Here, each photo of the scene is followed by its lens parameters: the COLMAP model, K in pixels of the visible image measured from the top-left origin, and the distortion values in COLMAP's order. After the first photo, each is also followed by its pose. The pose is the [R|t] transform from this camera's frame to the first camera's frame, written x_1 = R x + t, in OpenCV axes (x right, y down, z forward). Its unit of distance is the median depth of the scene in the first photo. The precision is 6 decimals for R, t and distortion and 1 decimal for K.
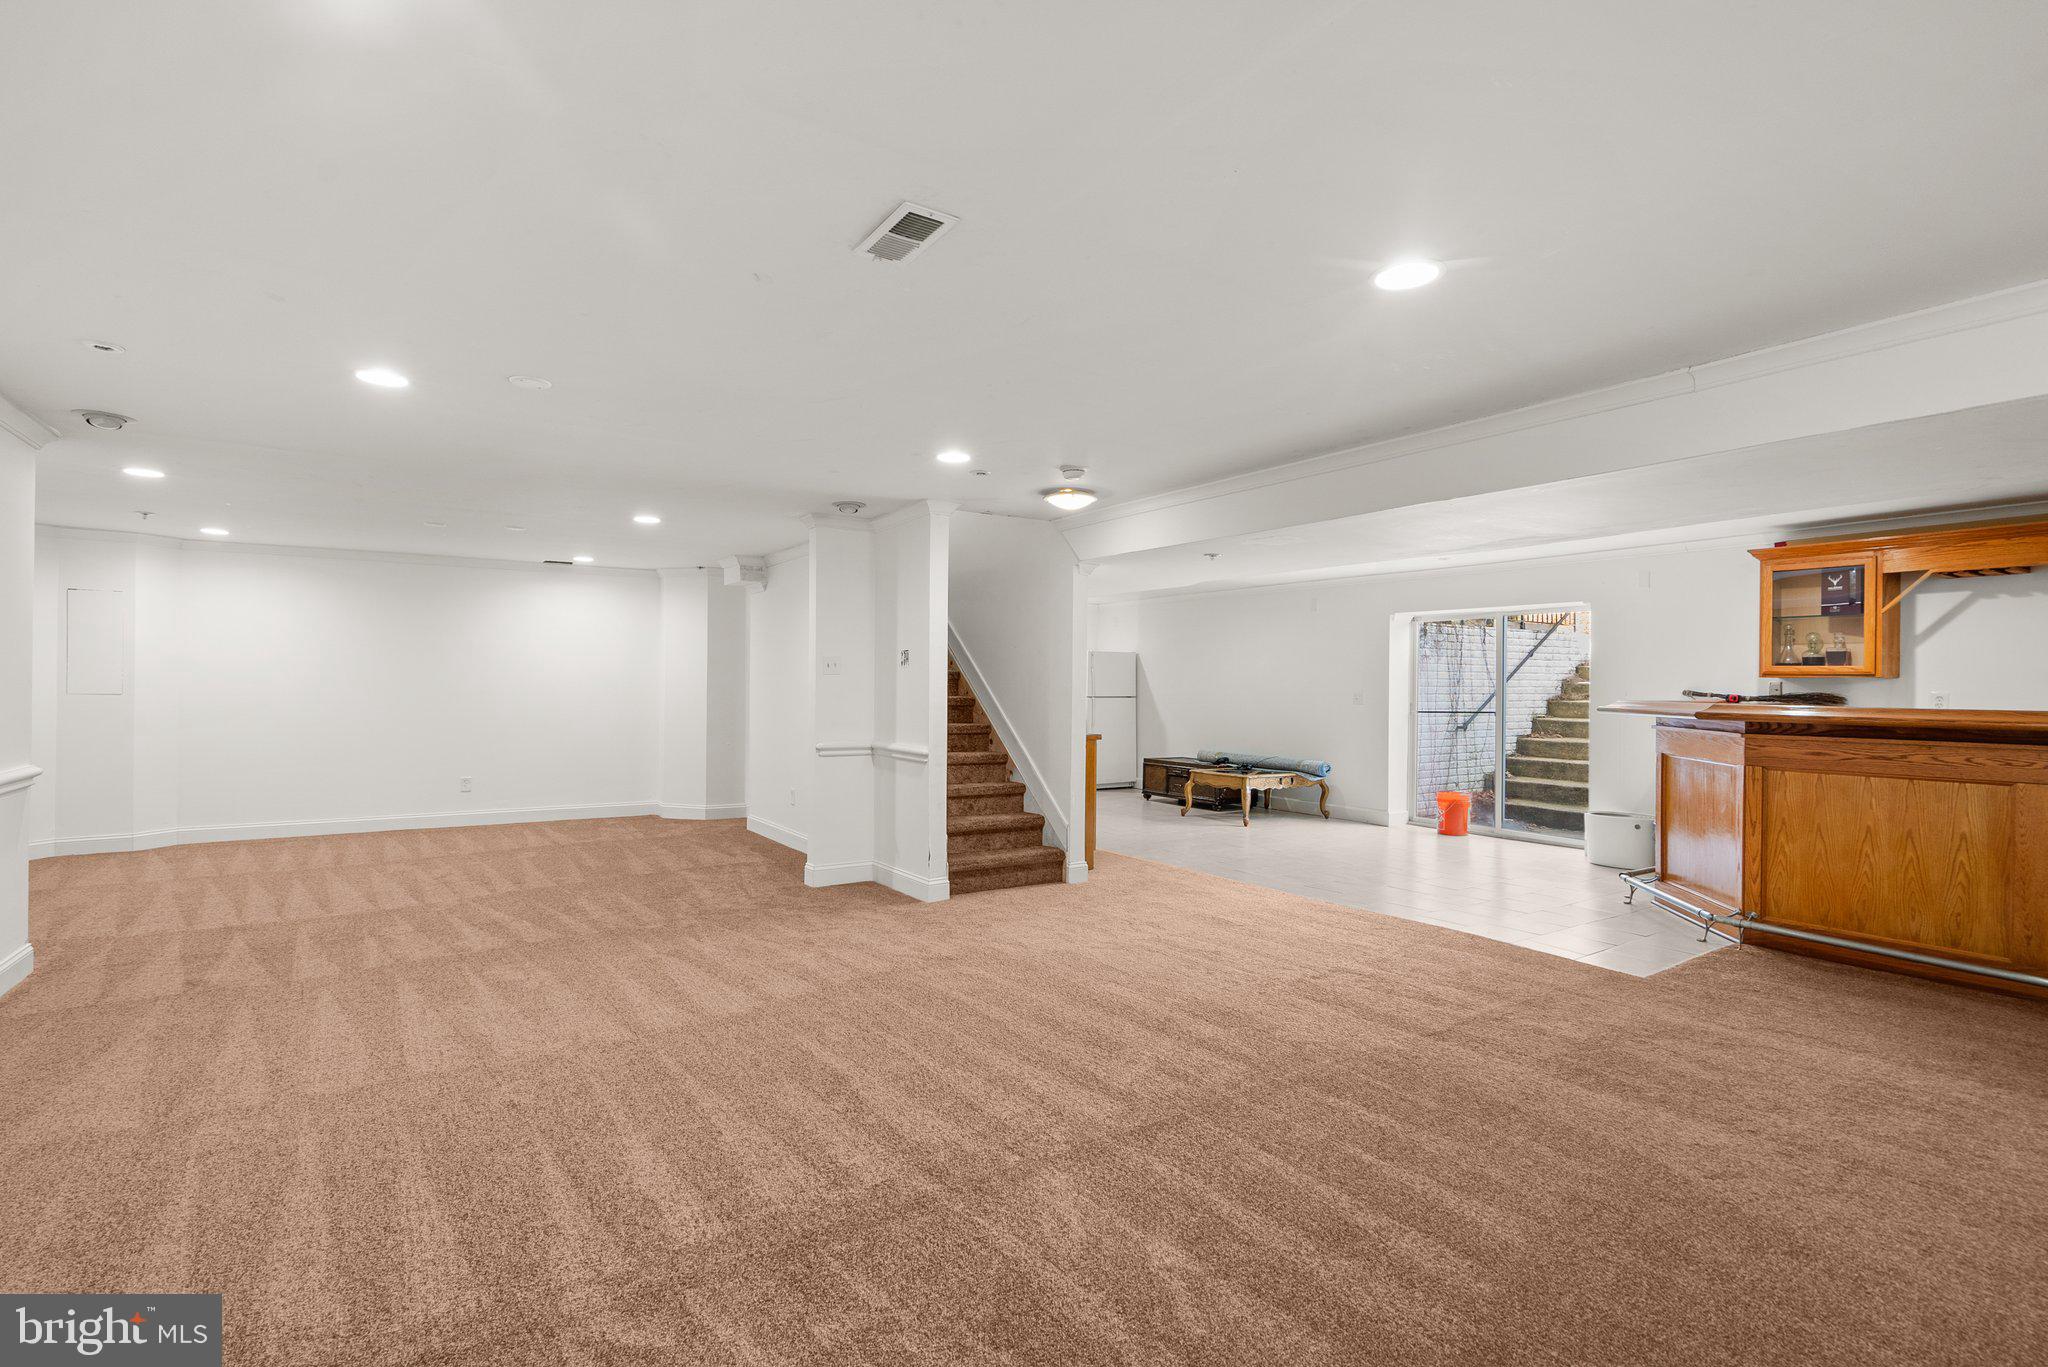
lens RADIAL K [[945.3, 0, 1013.0], [0, 945.3, 696.4], [0, 0, 1]] dist [-0.002991, 0.003733]
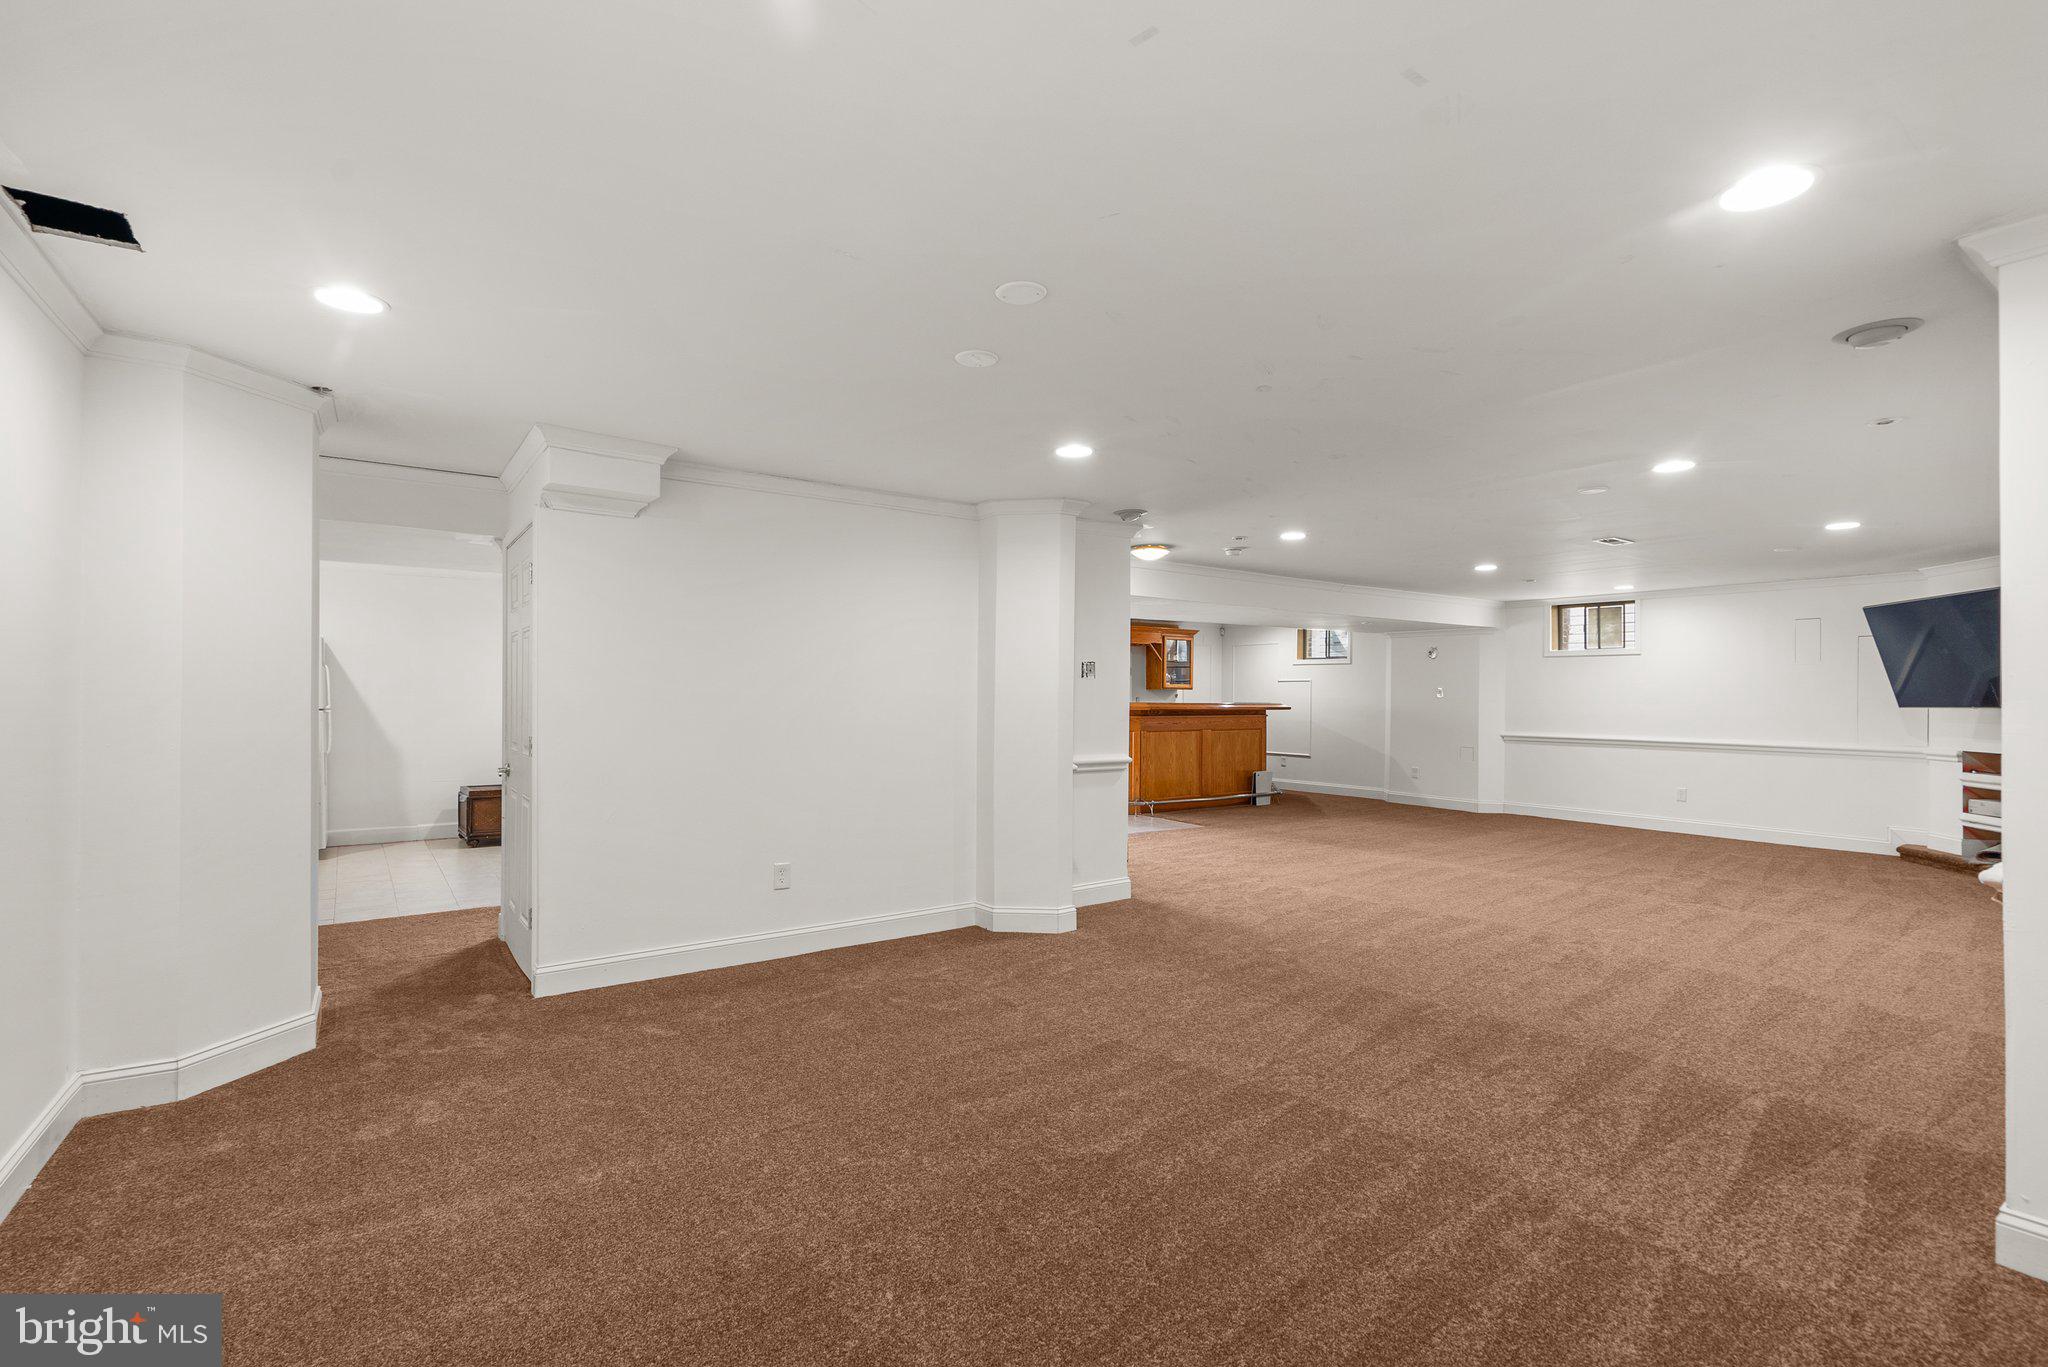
lens RADIAL K [[945.3, 0, 1016.5], [0, 945.3, 695.6], [0, 0, 1]] dist [-0.002991, 0.003733]
pose [[-0.055646, -0.006807, 0.998427, -1.082942], [0.005636, 0.999959, 0.007131, -0.019695], [-0.998435, 0.006024, -0.055605, 1.119706]]
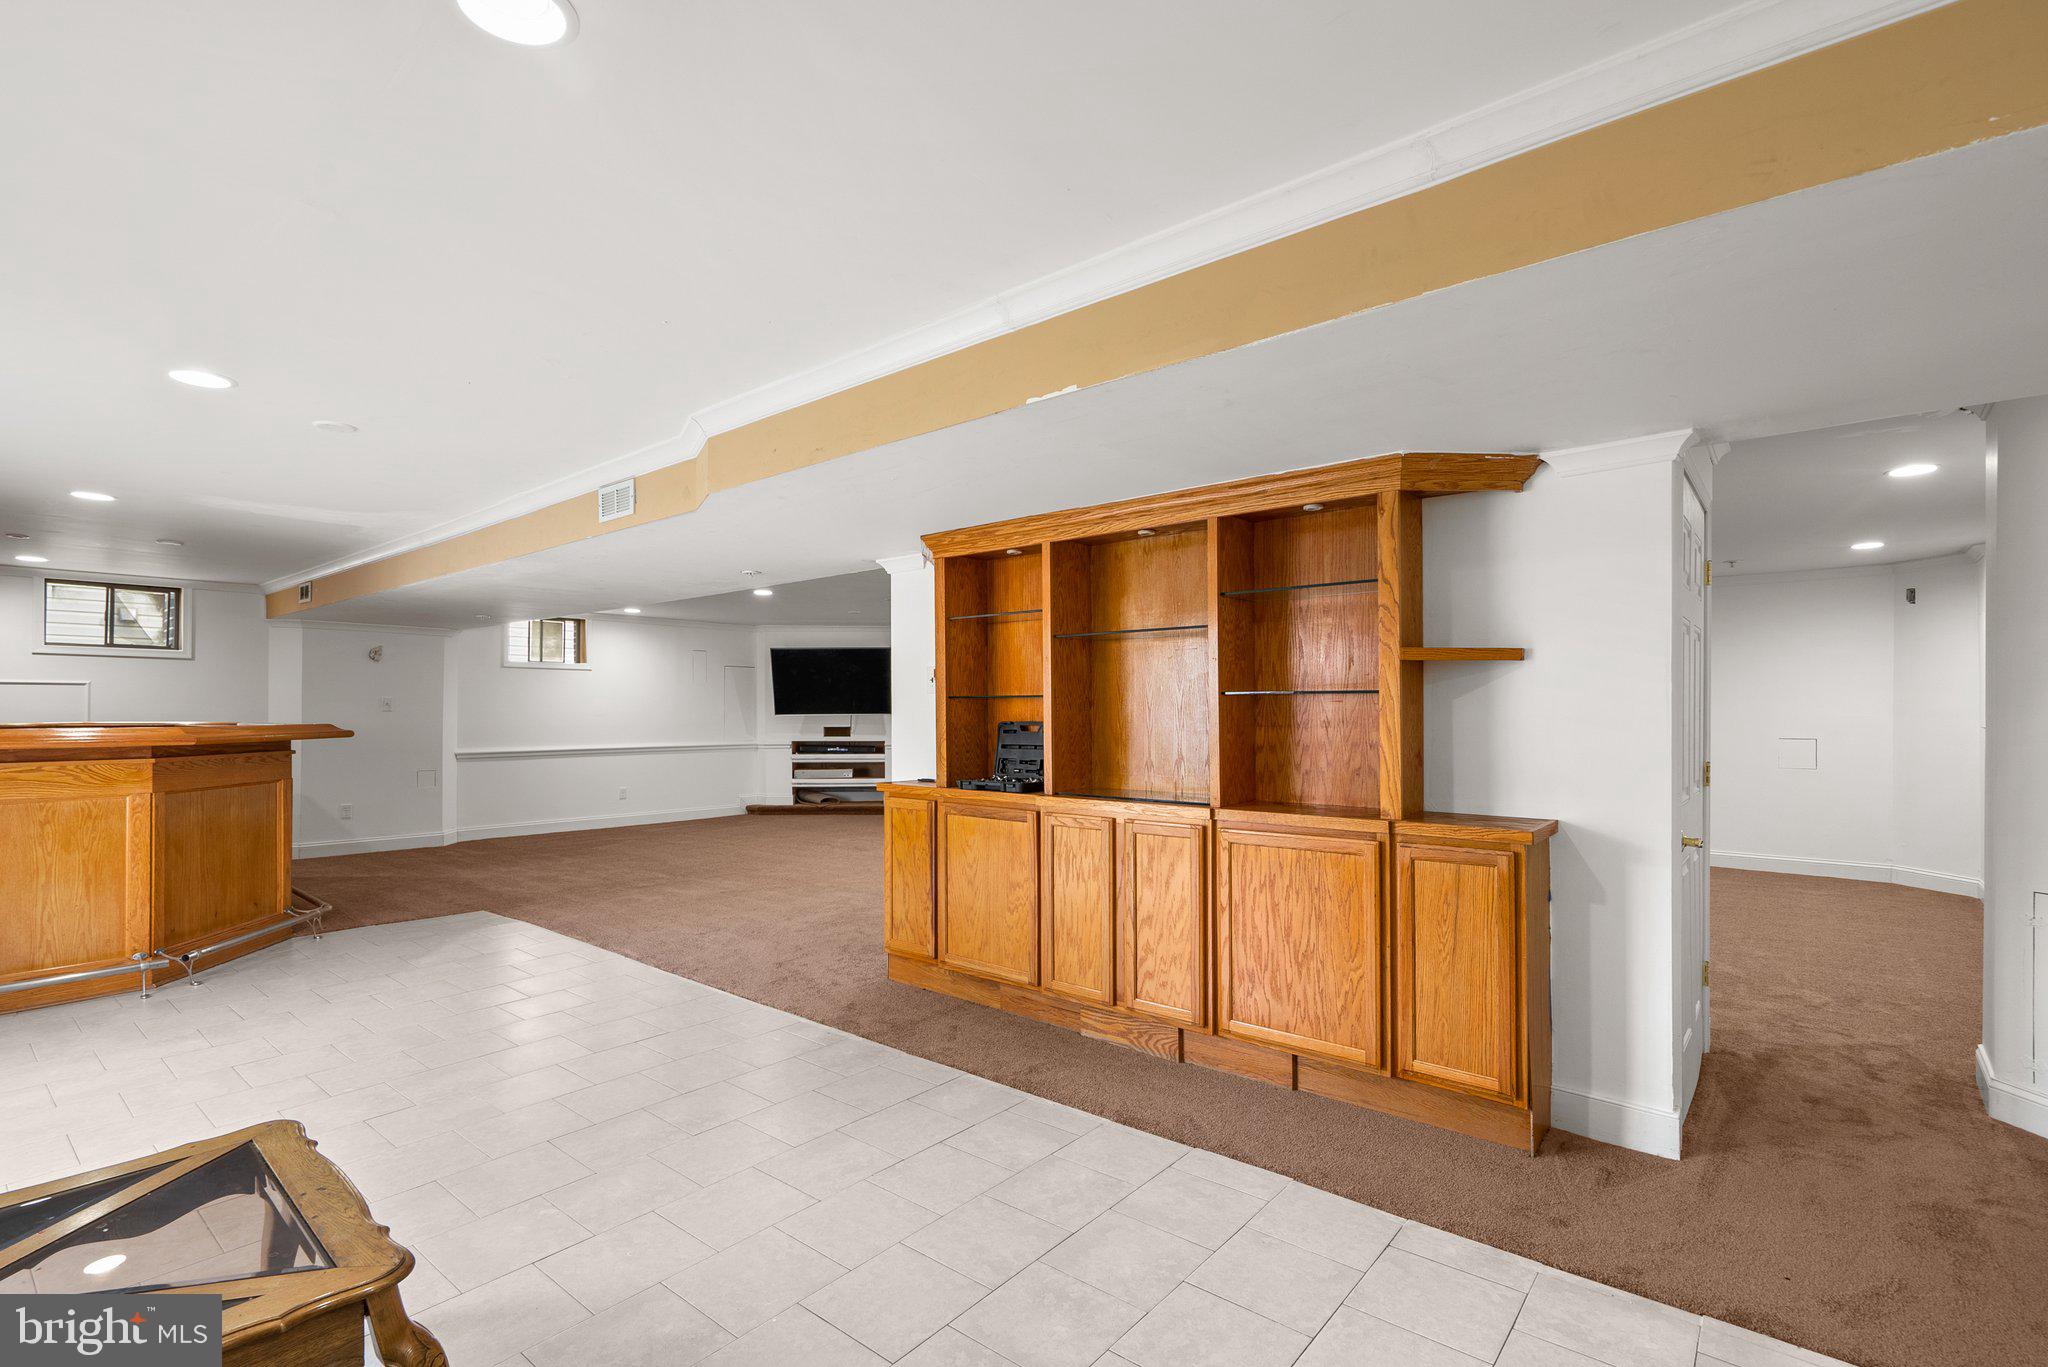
lens RADIAL K [[945.3, 0, 1007.8], [0, 945.3, 713.9], [0, 0, 1]] dist [-0.002991, 0.003733]
pose [[-0.954314, -0.003039, -0.298790, 0.248177], [-0.008293, 0.999832, 0.016319, -0.025999], [0.298690, 0.018052, -0.954179, 1.876133]]
